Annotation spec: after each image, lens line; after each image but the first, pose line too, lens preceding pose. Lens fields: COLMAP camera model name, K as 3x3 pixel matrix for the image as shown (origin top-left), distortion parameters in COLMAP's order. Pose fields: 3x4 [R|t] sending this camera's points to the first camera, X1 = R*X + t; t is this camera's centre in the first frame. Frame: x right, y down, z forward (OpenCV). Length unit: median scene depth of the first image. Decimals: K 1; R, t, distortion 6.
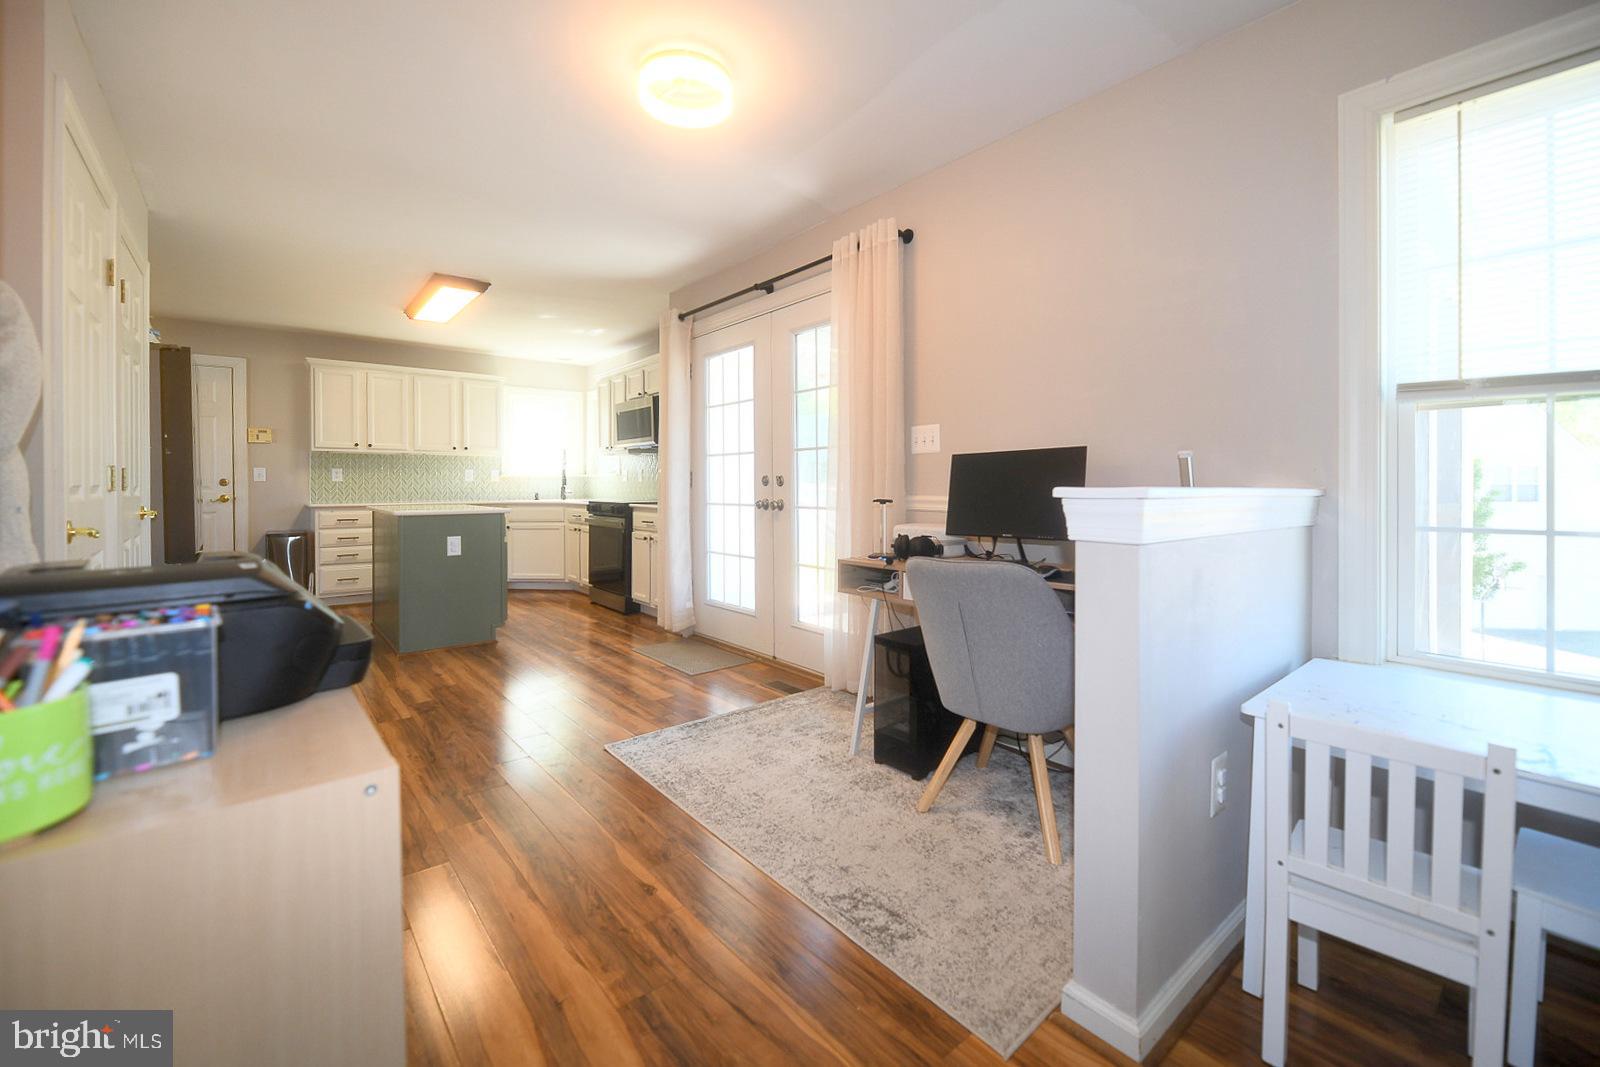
lens RADIAL K [[667.2, 0, 809.8], [0, 667.2, 489.1], [0, 0, 1]] dist [0.001947, -0.003704]
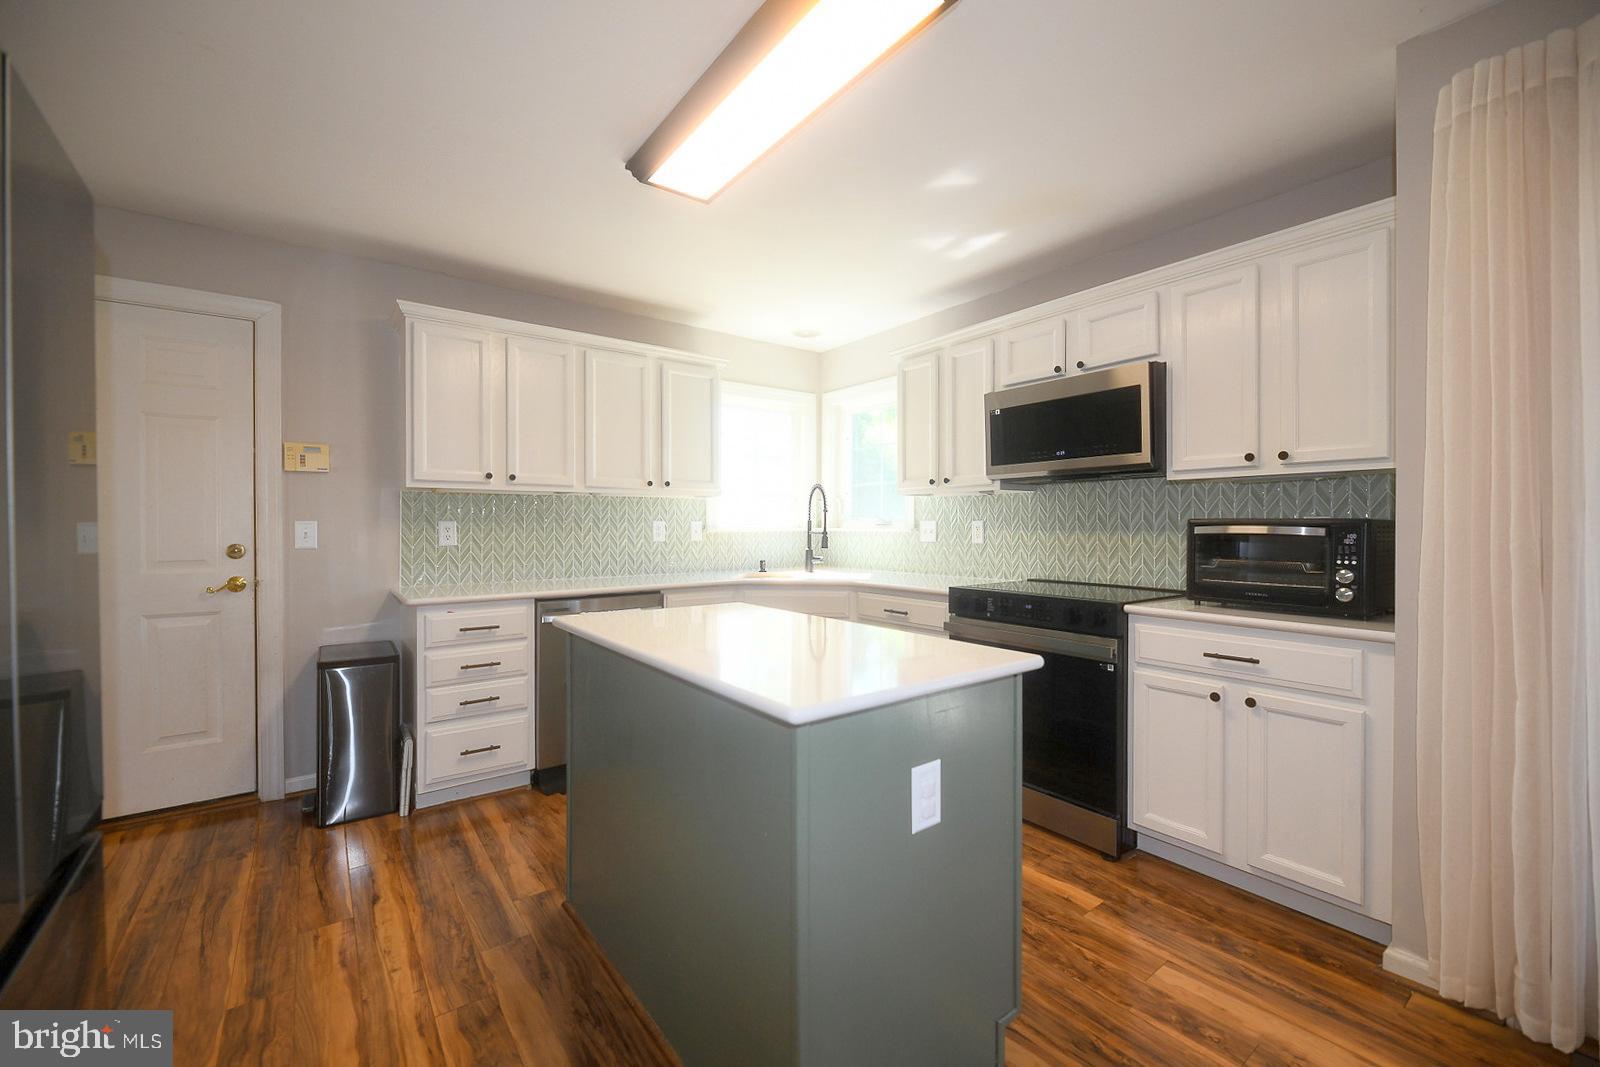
lens RADIAL K [[667.2, 0, 828.4], [0, 667.2, 522.4], [0, 0, 1]] dist [0.001947, -0.003704]
pose [[0.999235, -0.001902, -0.039056, -0.419502], [0.001420, 0.999922, -0.012377, -0.024729], [0.039077, 0.012312, 0.999160, 0.522090]]
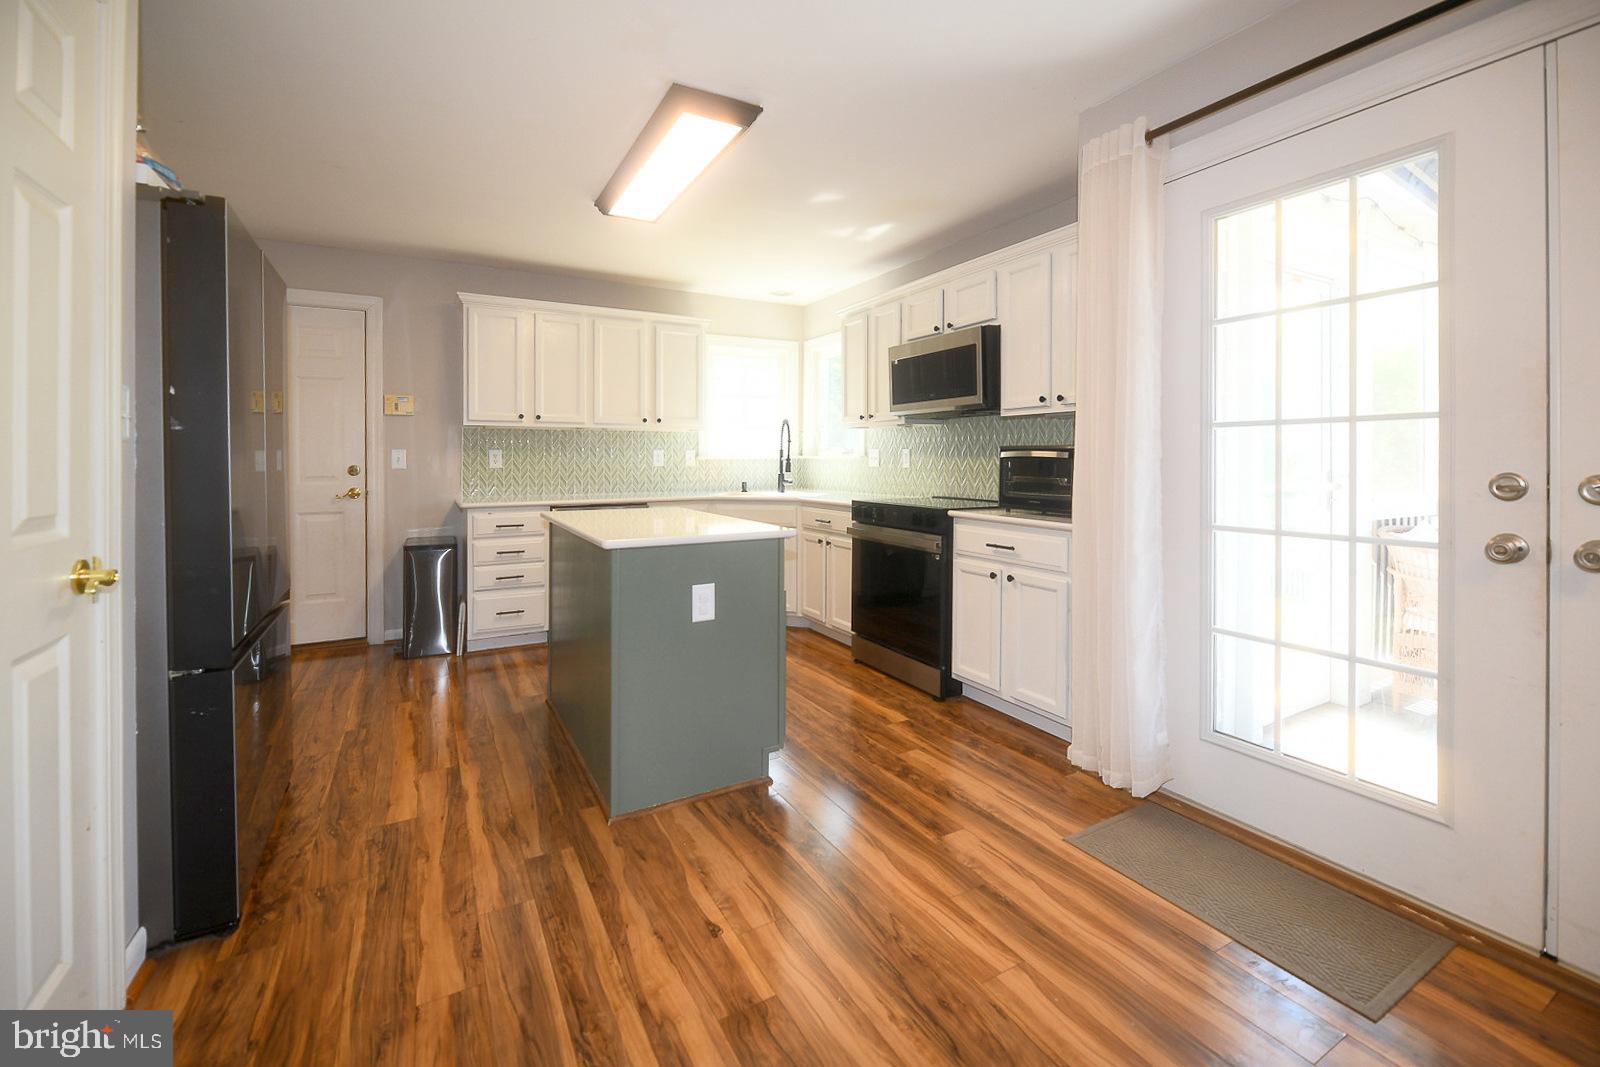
lens RADIAL K [[667.2, 0, 800.7], [0, 667.2, 454.0], [0, 0, 1]] dist [0.001947, -0.003704]
pose [[0.984124, -0.002011, -0.177473, -0.277516], [-0.000295, 0.999916, -0.012971, -0.018405], [0.177484, 0.012817, 0.984040, 0.377878]]
